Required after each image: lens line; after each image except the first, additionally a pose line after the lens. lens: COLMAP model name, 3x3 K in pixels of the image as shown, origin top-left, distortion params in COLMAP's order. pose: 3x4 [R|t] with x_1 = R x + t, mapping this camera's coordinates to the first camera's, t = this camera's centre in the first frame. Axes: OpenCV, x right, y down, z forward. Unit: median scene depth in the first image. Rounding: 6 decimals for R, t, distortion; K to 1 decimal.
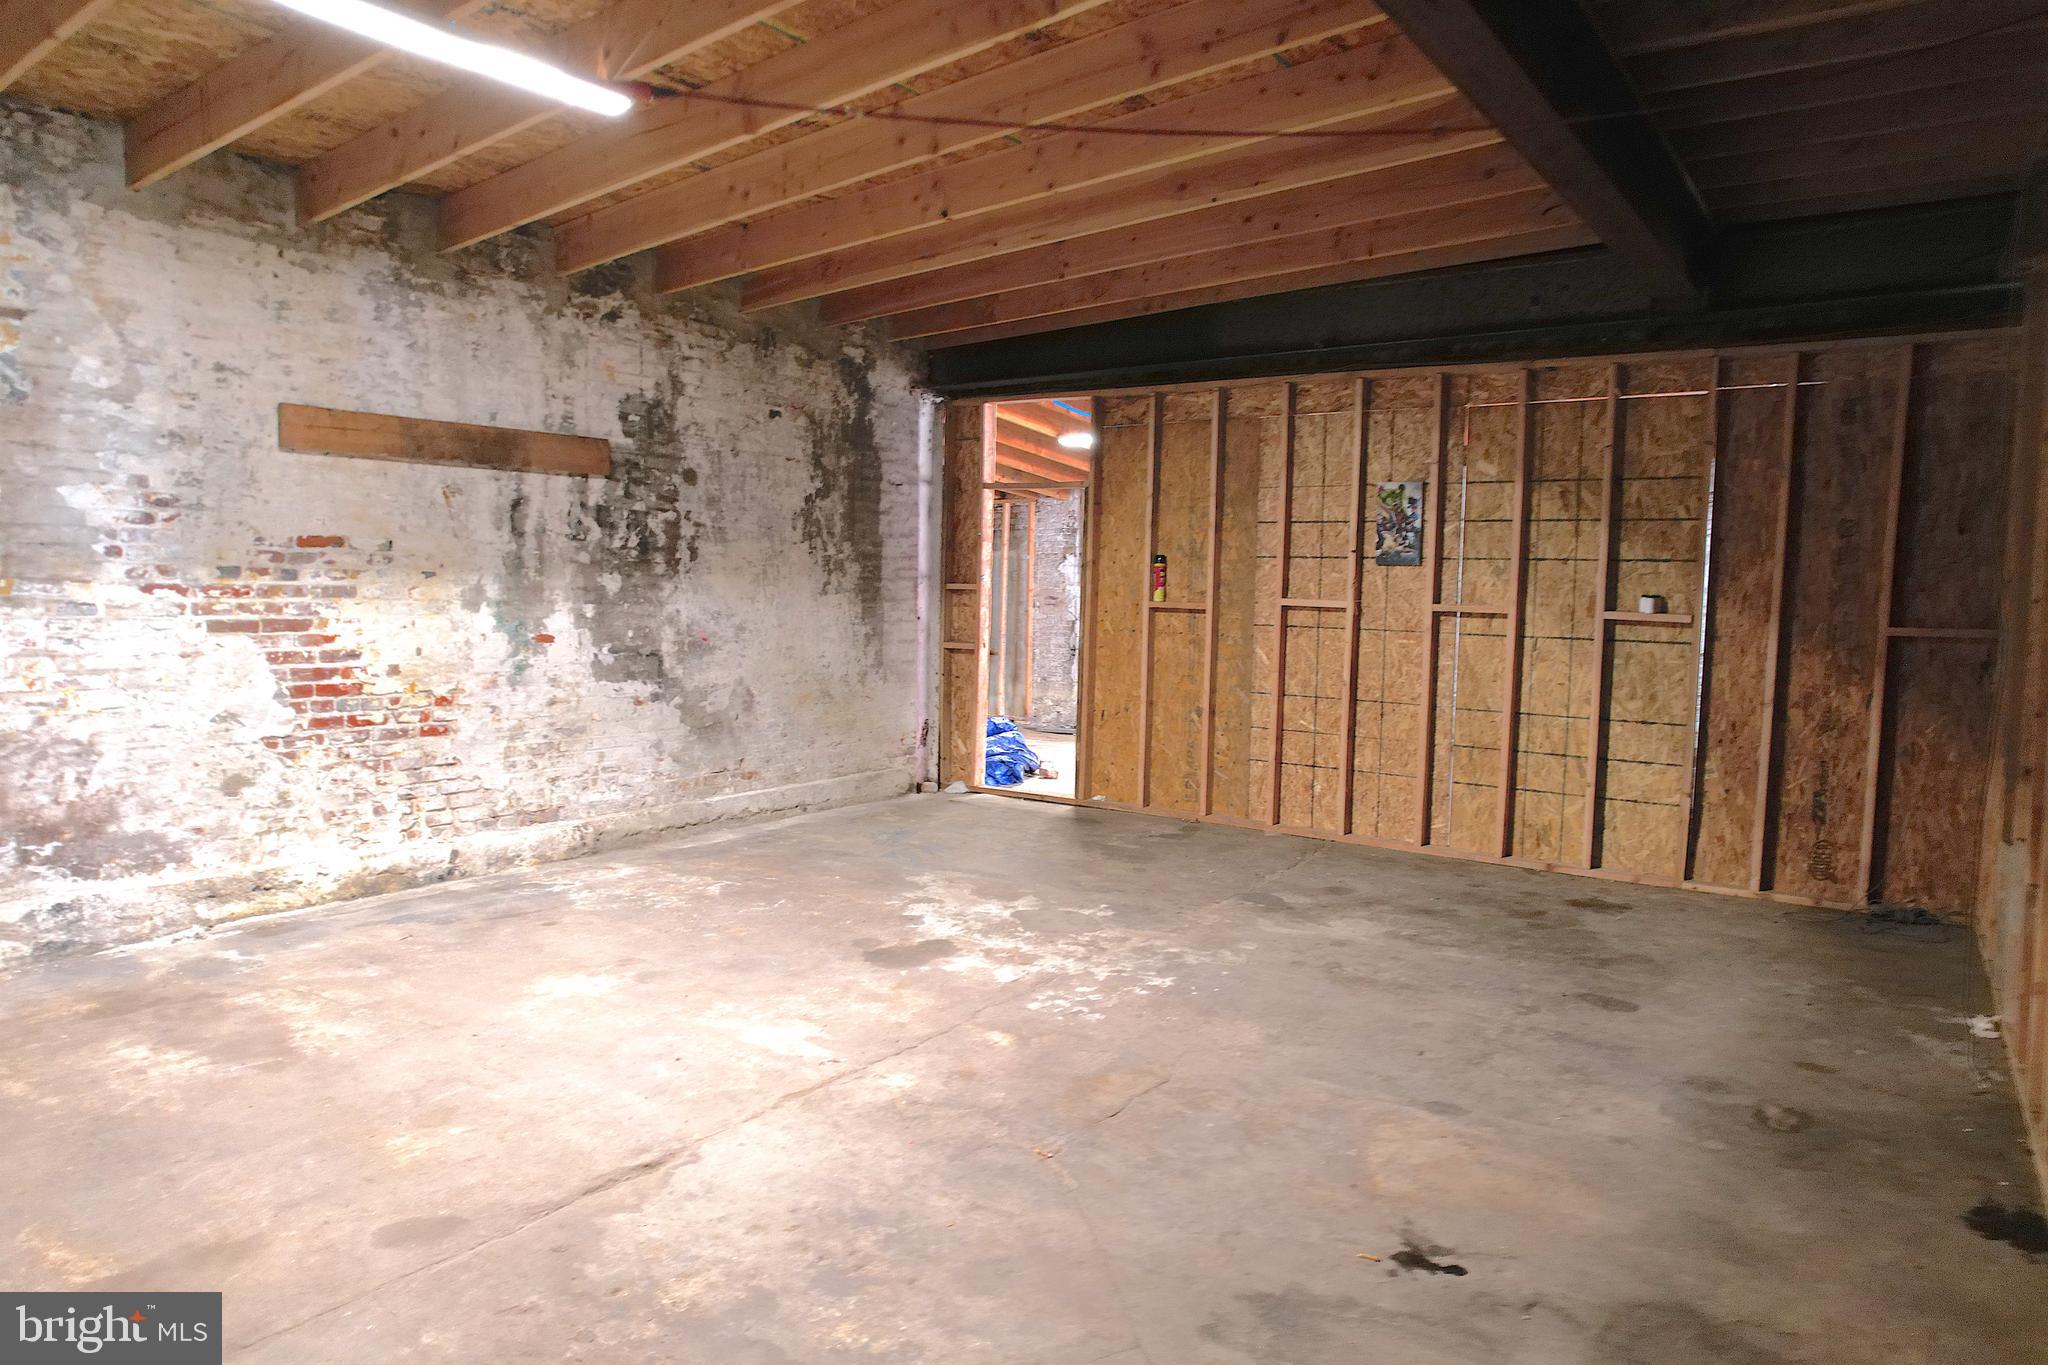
lens RADIAL K [[1309.4, 0, 1052.7], [0, 1309.4, 695.8], [0, 0, 1]] dist [-0.074800, 0.065271]
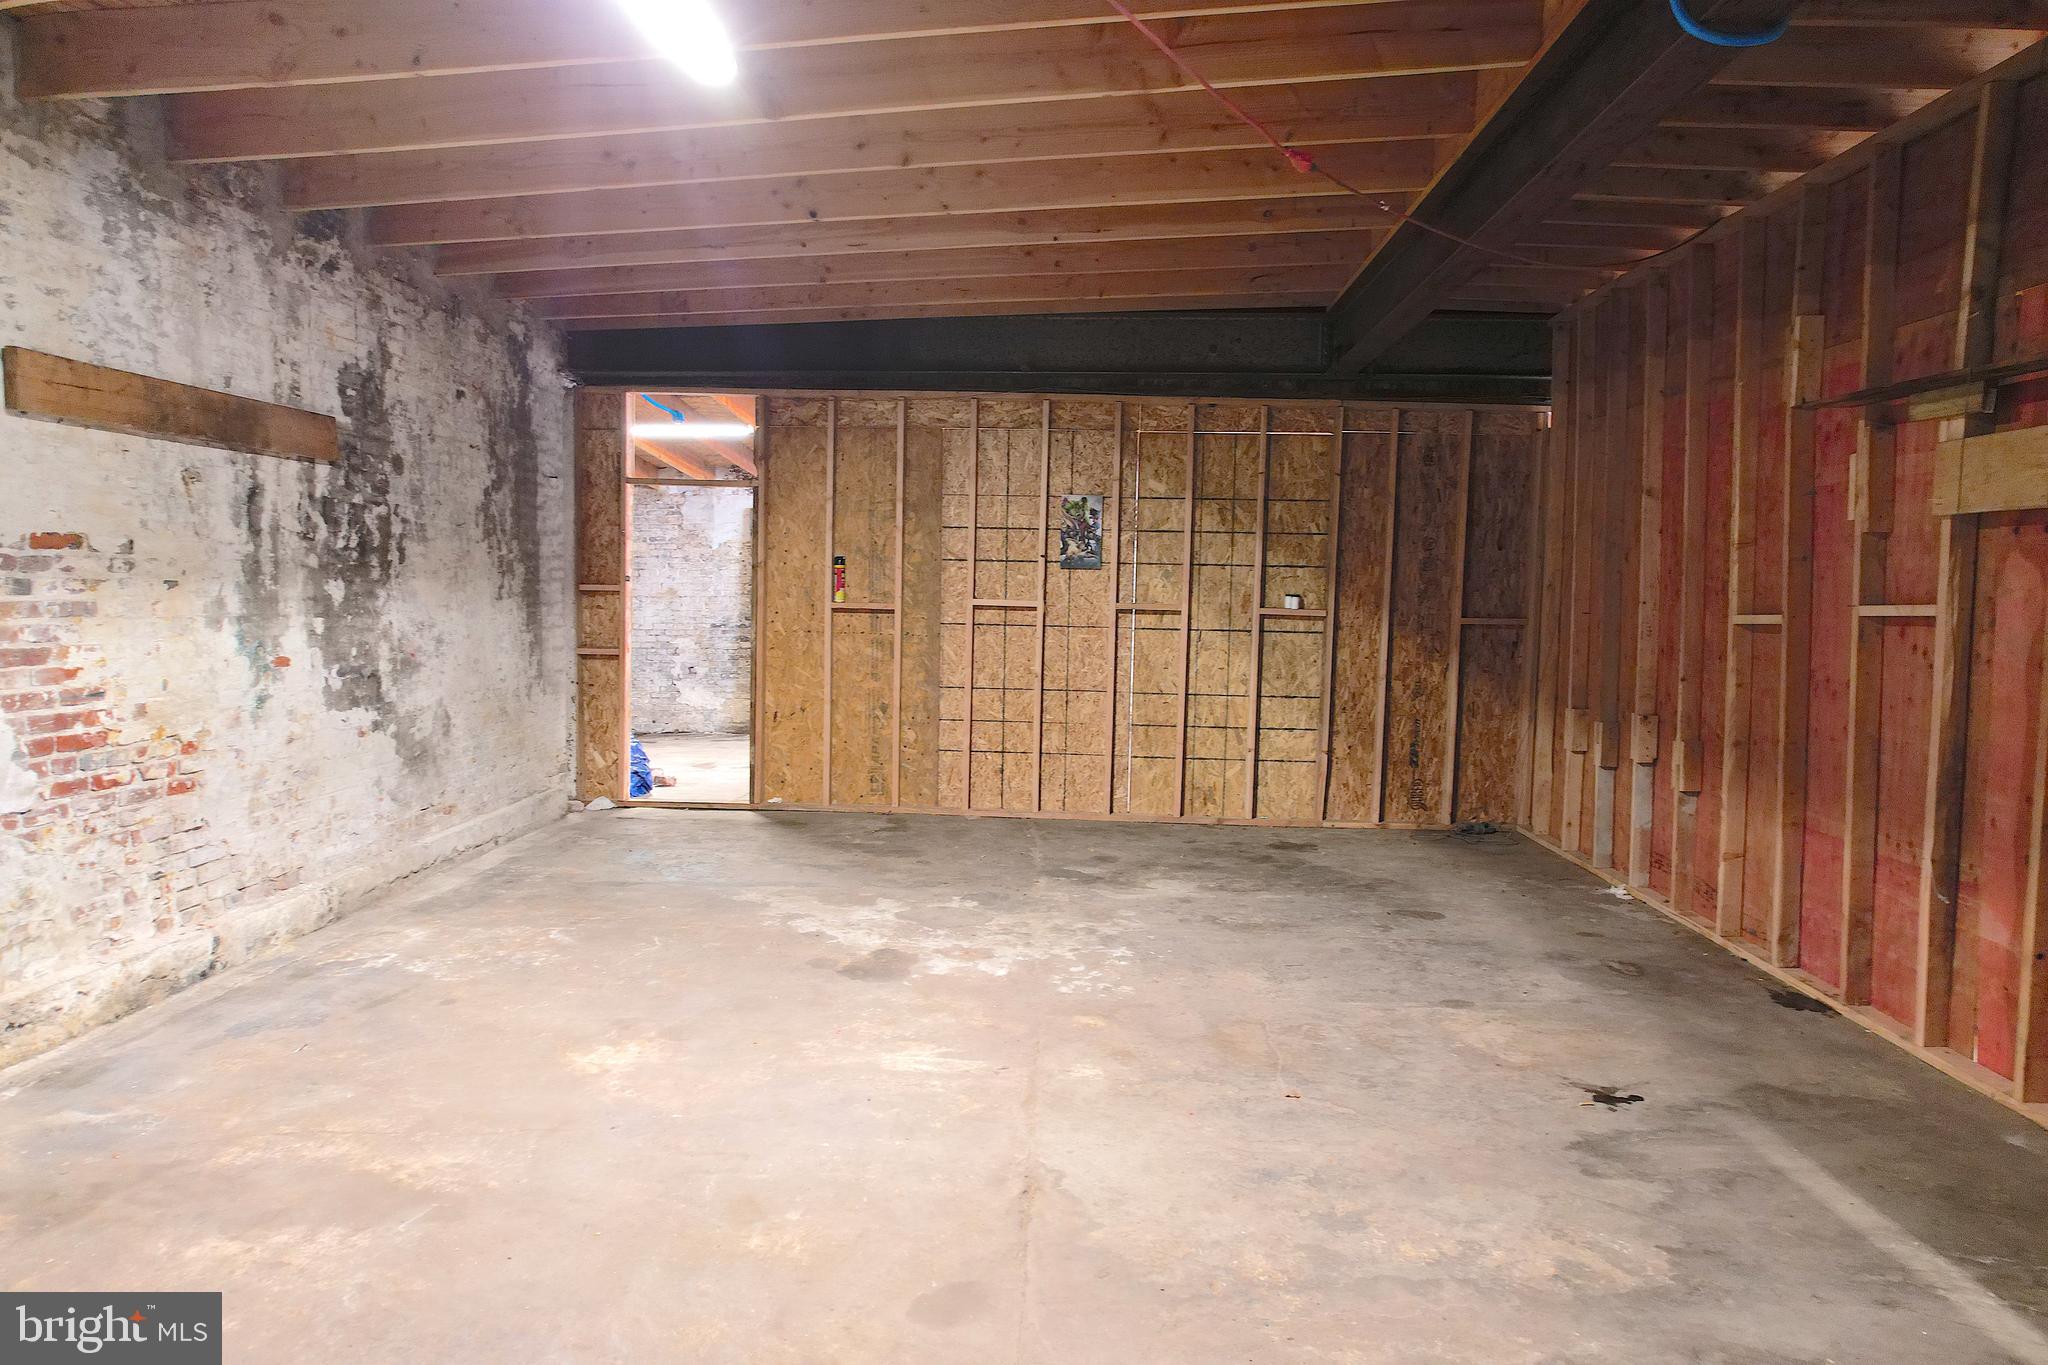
lens RADIAL K [[1309.4, 0, 1013.7], [0, 1309.4, 696.5], [0, 0, 1]] dist [-0.074800, 0.065271]
pose [[0.844587, -0.050030, 0.533076, -0.453449], [0.043396, 0.998746, 0.024979, -0.023726], [-0.533657, 0.002036, 0.845698, 0.084904]]
